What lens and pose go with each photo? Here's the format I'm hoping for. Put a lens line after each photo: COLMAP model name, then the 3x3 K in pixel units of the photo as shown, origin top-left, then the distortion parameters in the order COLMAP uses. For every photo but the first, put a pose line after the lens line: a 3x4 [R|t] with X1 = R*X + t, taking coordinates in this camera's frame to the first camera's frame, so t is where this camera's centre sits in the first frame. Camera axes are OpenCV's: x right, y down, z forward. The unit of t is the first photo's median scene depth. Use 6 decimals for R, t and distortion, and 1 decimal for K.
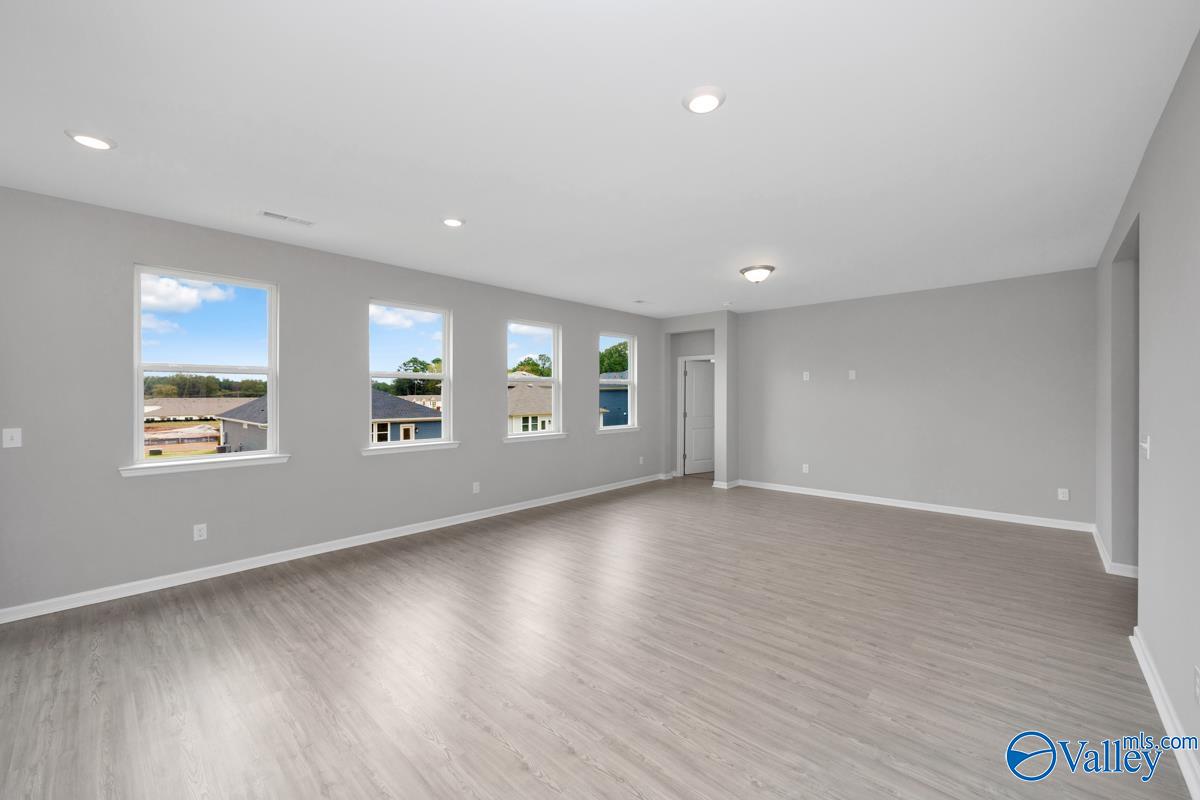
lens RADIAL K [[481.3, 0, 597.6], [0, 481.3, 397.5], [0, 0, 1]] dist [-0.004327, 0.000041]
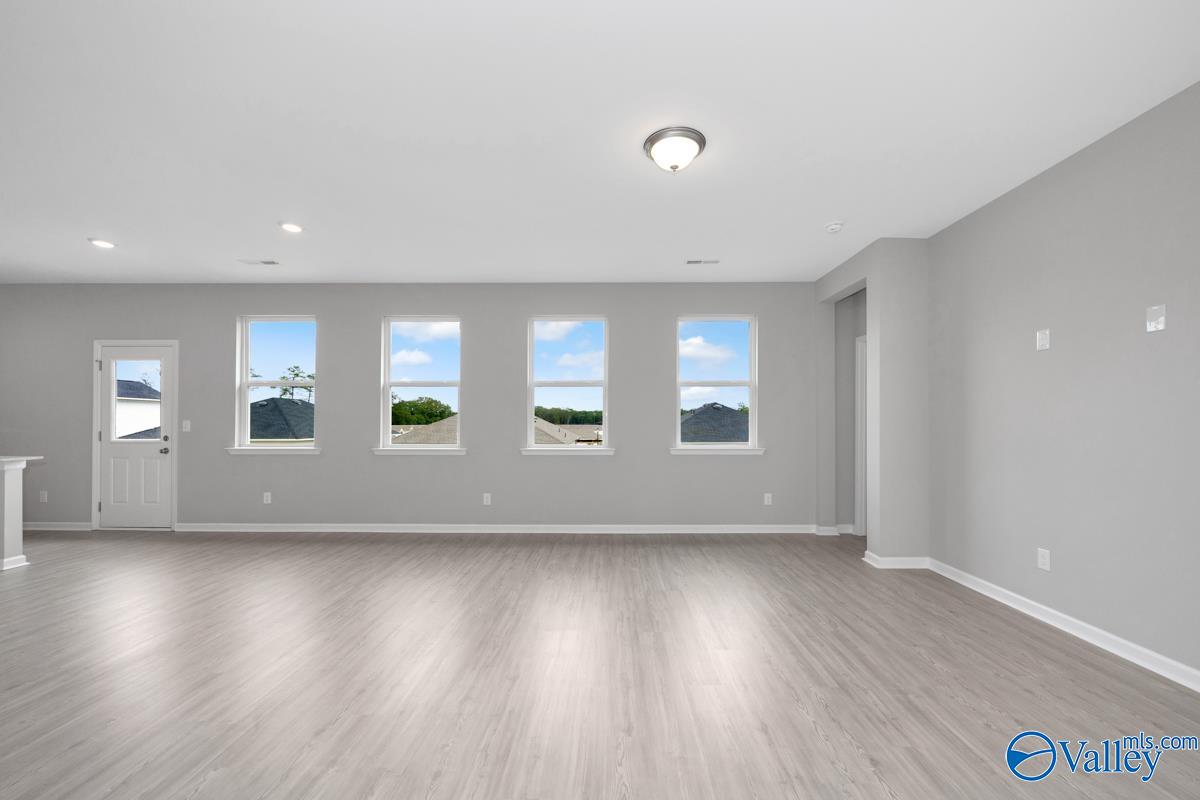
lens RADIAL K [[481.3, 0, 601.7], [0, 481.3, 418.2], [0, 0, 1]] dist [-0.004327, 0.000041]
pose [[0.669927, -0.007219, -0.742392, 0.658825], [-0.005856, 0.999870, -0.015007, 0.044247], [0.742404, 0.014401, 0.669798, 0.577562]]
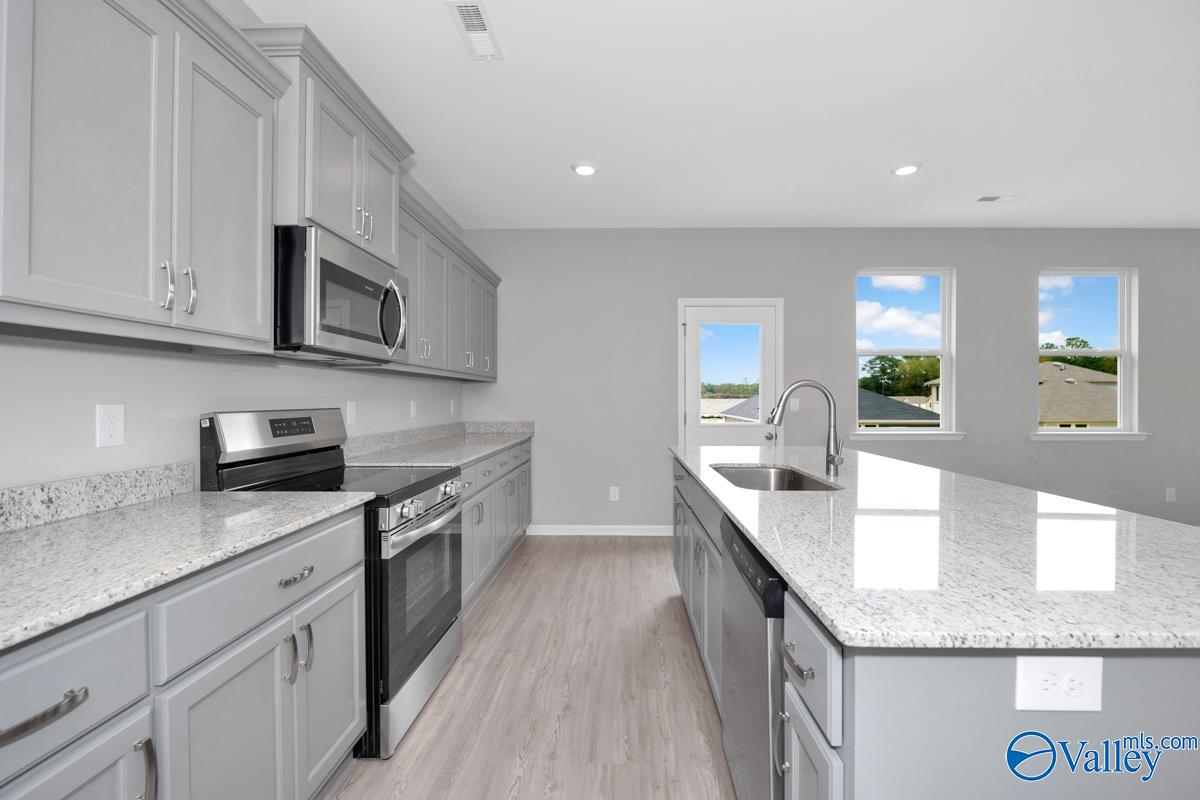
lens RADIAL K [[515.1, 0, 599.6], [0, 515.1, 401.9], [0, 0, 1]] dist [-0.015483, -0.000501]
pose [[0.658402, 0.005252, -0.752648, -0.264742], [-0.002889, 0.999986, 0.004450, 0.041458], [0.752661, -0.000756, 0.658408, -0.246000]]
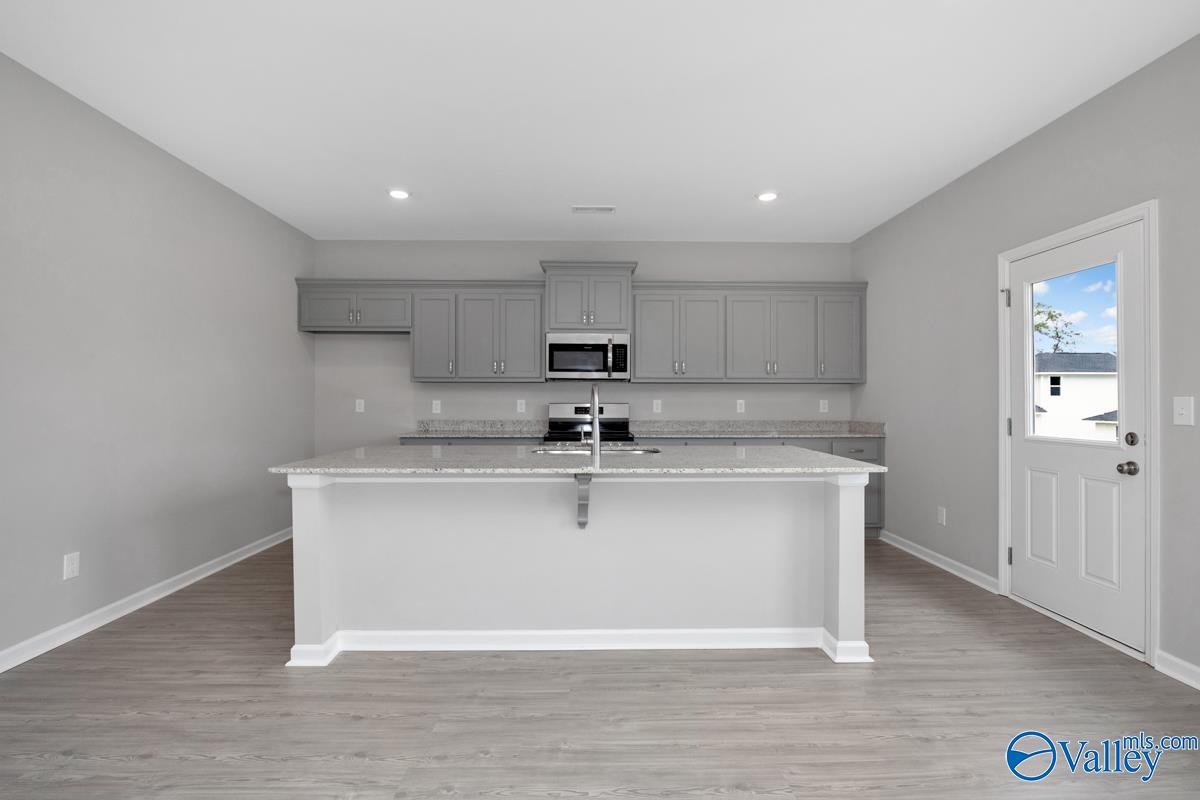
lens RADIAL K [[538.8, 0, 600.2], [0, 538.8, 398.7], [0, 0, 1]] dist [-0.019363, 0.000572]
pose [[-0.718137, -0.001872, -0.695899, -0.054397], [-0.002864, 0.999996, 0.000266, 0.041970], [0.695896, 0.002184, -0.718140, 0.582079]]
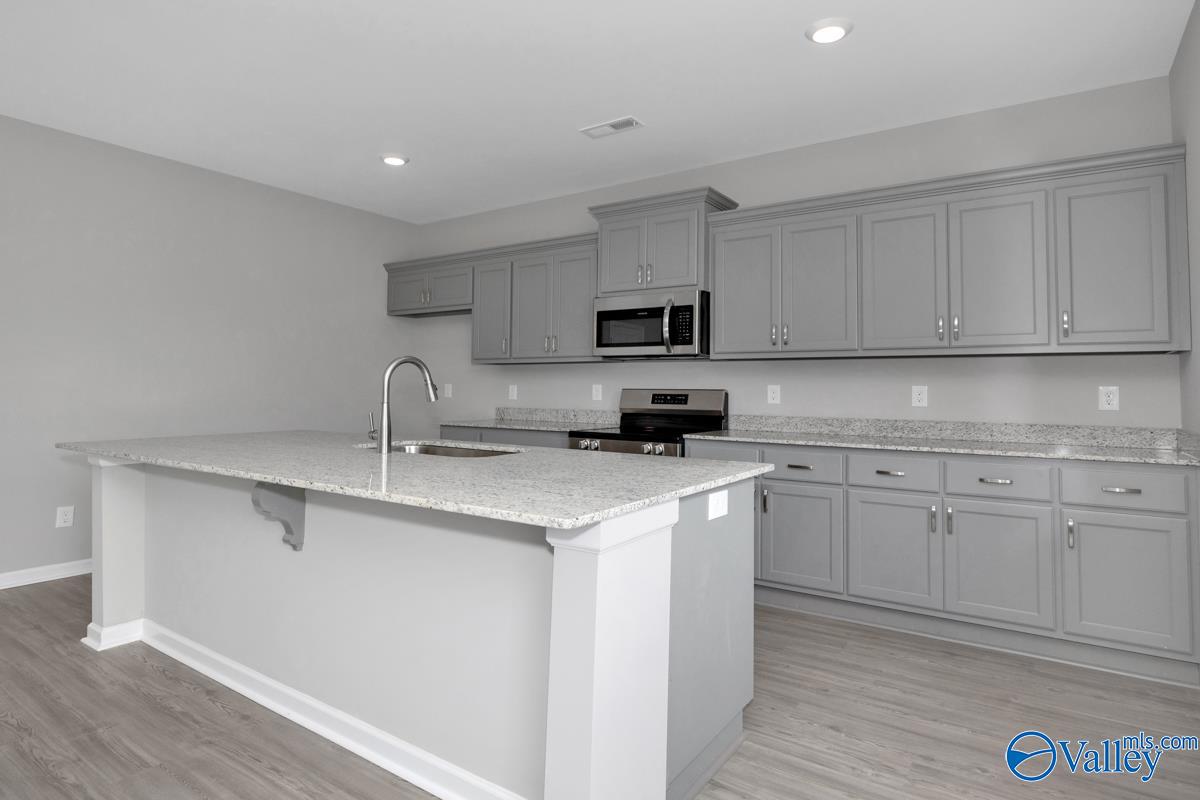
lens RADIAL K [[612.9, 0, 583.0], [0, 612.9, 366.6], [0, 0, 1]] dist [-0.009686, 0.001670]
pose [[-0.988601, -0.010426, -0.150198, -0.503294], [-0.005811, 0.999499, -0.031127, 0.046545], [0.150447, -0.029900, -0.988166, 0.659298]]
